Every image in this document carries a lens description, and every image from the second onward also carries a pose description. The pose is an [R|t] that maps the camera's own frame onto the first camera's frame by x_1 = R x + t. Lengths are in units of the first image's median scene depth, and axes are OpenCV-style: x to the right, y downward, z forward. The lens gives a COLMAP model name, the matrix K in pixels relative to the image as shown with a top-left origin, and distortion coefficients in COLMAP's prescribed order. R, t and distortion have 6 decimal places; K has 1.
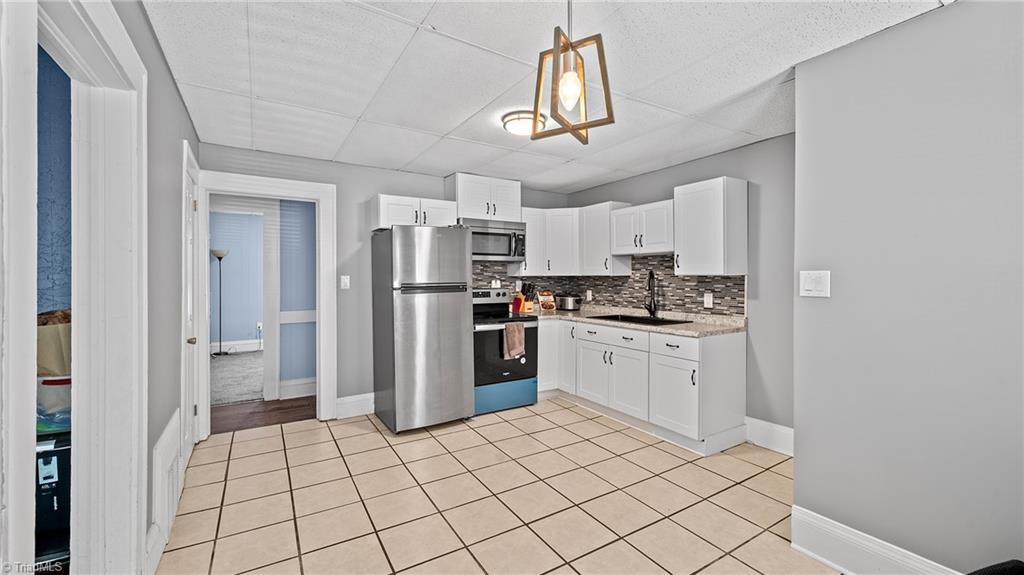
lens RADIAL K [[408.1, 0, 507.4], [0, 408.1, 280.4], [0, 0, 1]] dist [0.002361, 0.000029]
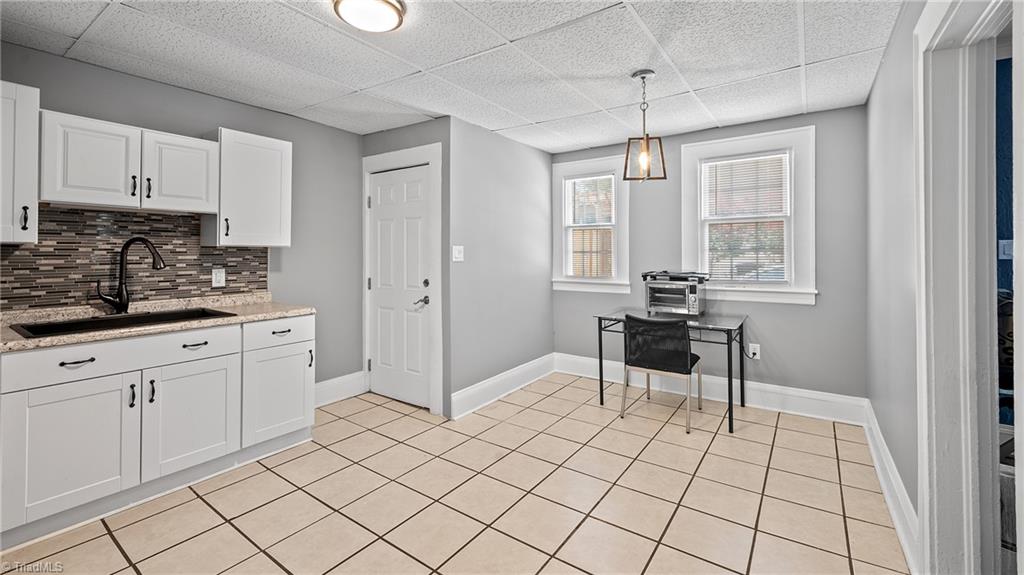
lens RADIAL K [[416.0, 0, 514.2], [0, 416.0, 260.3], [0, 0, 1]] dist [0.001054, 0.000133]
pose [[-0.403849, -0.018505, 0.914639, -0.459148], [0.003897, 0.999752, 0.021948, -0.000810], [-0.914817, 0.012428, -0.403676, 0.753643]]
